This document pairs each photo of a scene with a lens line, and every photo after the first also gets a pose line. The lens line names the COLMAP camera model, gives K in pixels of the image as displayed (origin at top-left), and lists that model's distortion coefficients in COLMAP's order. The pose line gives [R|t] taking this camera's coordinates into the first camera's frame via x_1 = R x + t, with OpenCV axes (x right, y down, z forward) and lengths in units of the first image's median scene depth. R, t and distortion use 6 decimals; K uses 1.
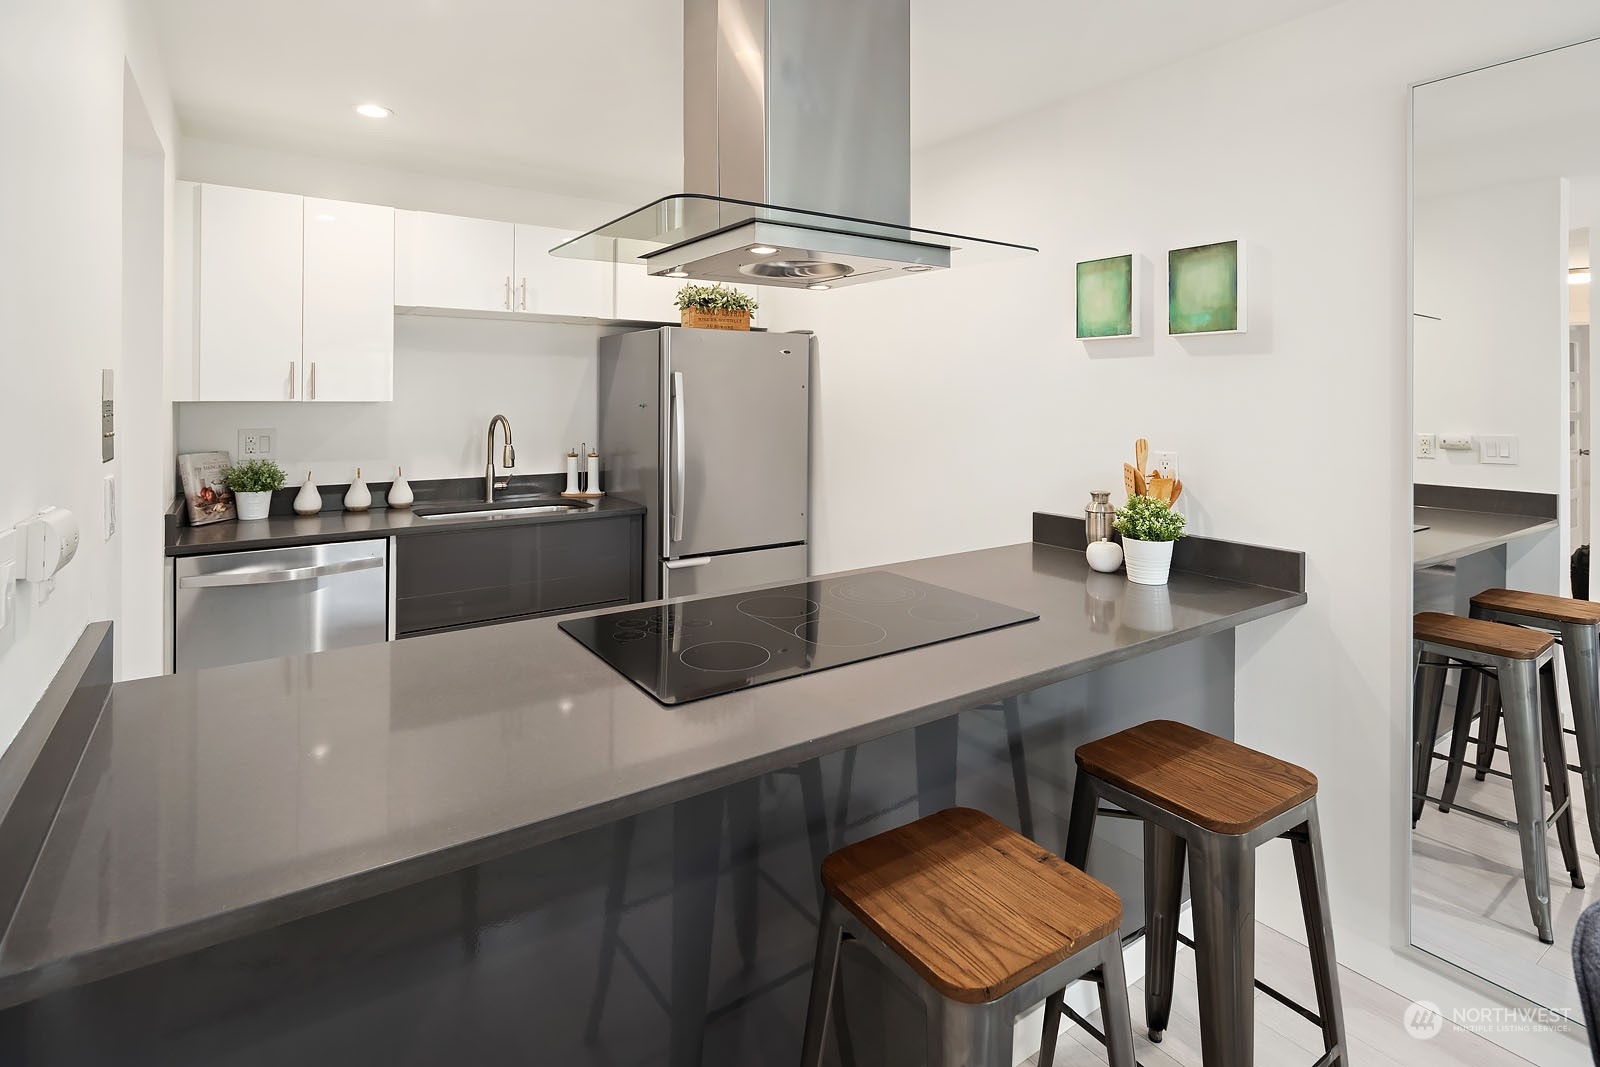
lens RADIAL K [[788.1, 0, 788.7], [0, 788.1, 390.2], [0, 0, 1]] dist [-0.001330, -0.000033]
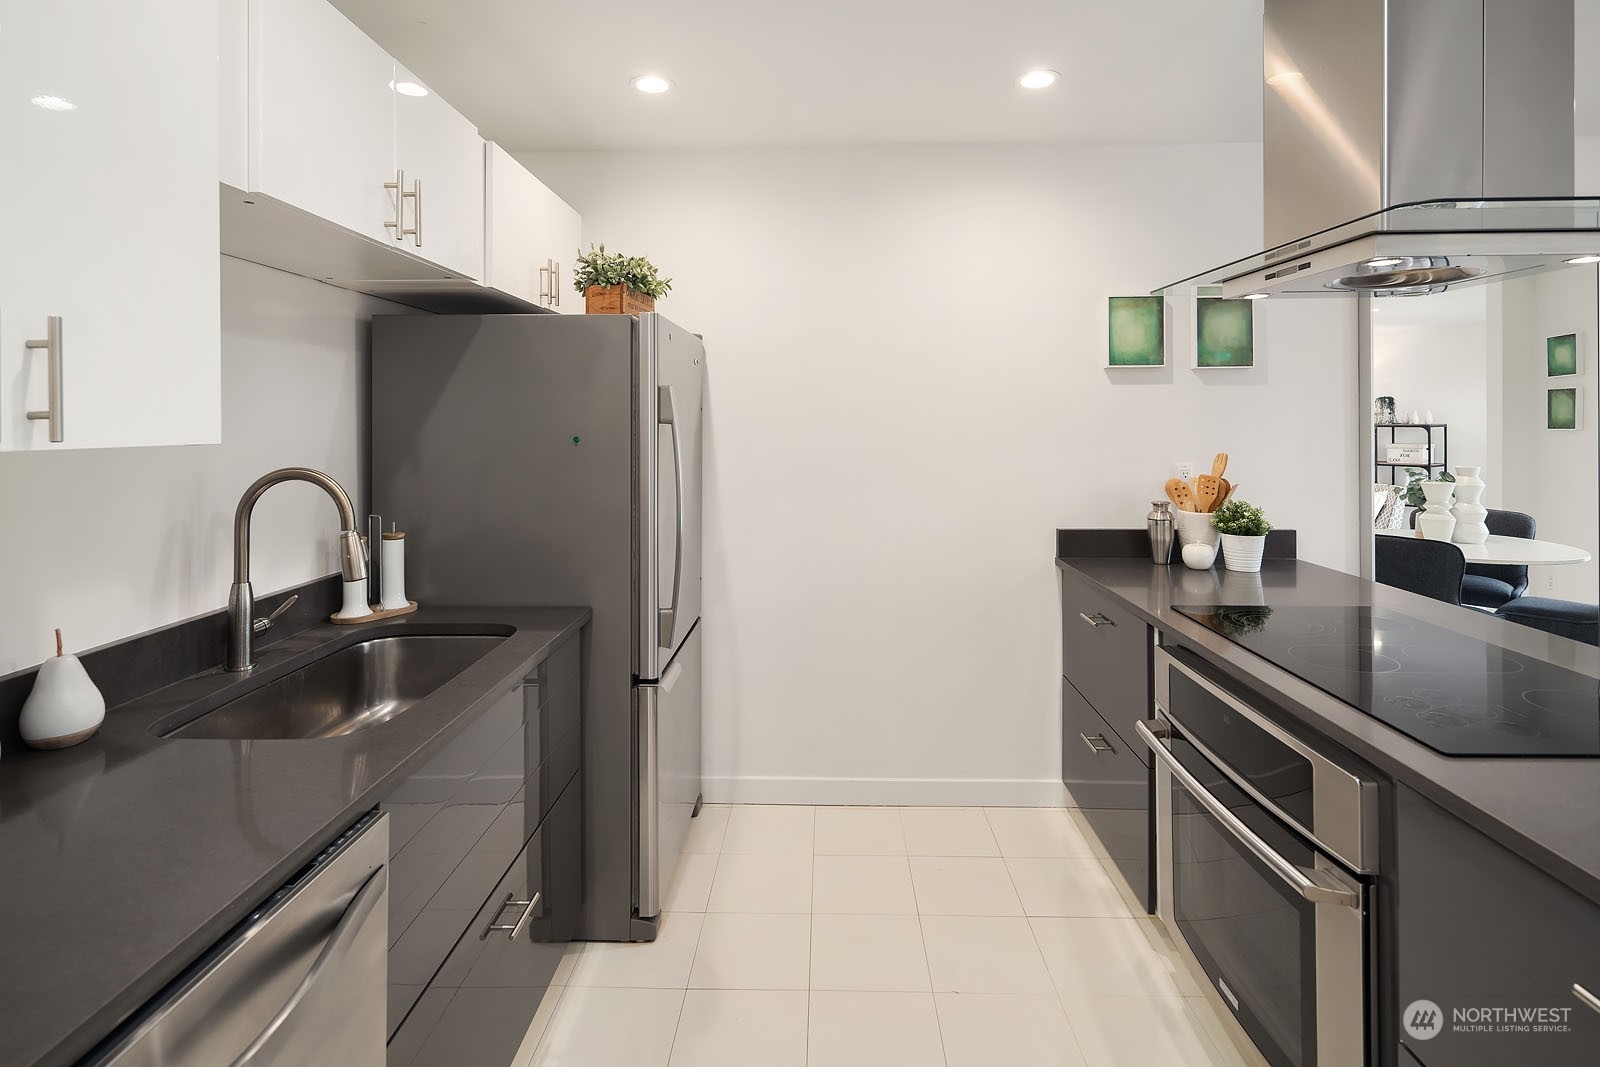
lens RADIAL K [[788.1, 0, 788.7], [0, 788.1, 390.2], [0, 0, 1]] dist [-0.001330, -0.000033]
pose [[0.600452, 0.024396, 0.799288, -0.604719], [0.000536, 0.999522, -0.030910, 0.002348], [-0.799660, 0.018988, 0.600152, 0.537294]]
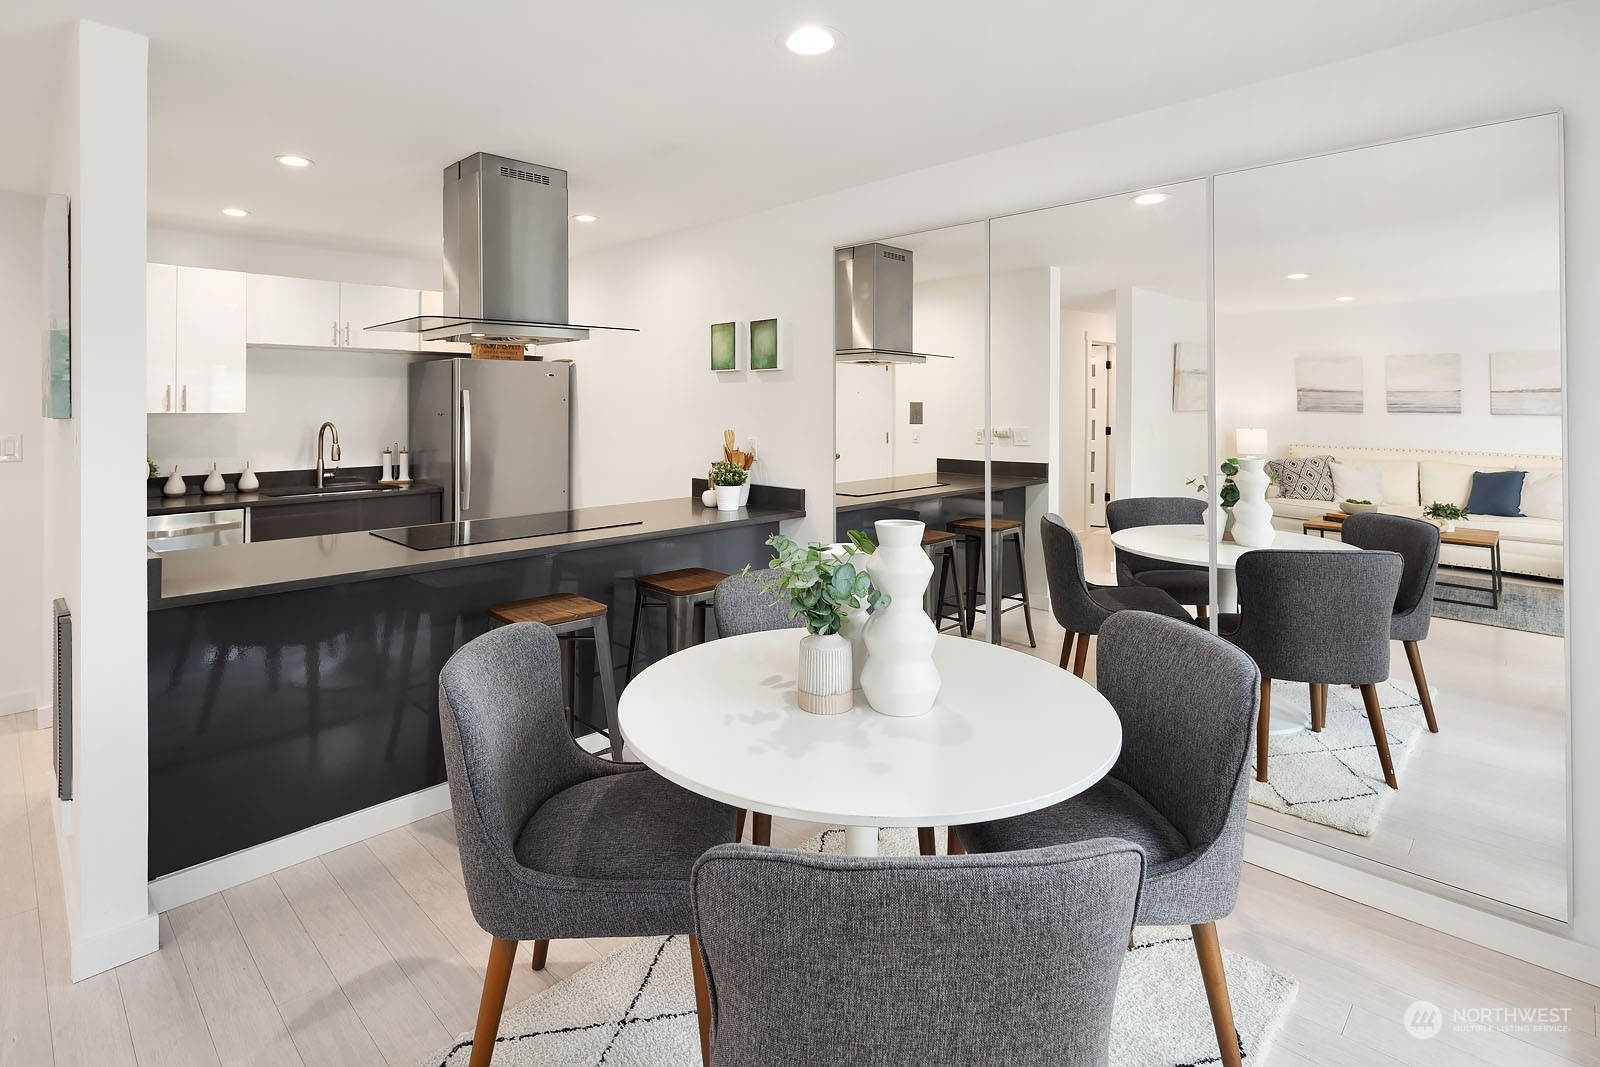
lens RADIAL K [[809.5, 0, 785.8], [0, 809.5, 396.2], [0, 0, 1]] dist [0.001045, 0.000110]
pose [[0.984326, -0.004517, 0.176300, 0.169378], [0.005225, 0.999980, -0.003551, -0.004110], [-0.176280, 0.004416, 0.984330, -0.532672]]
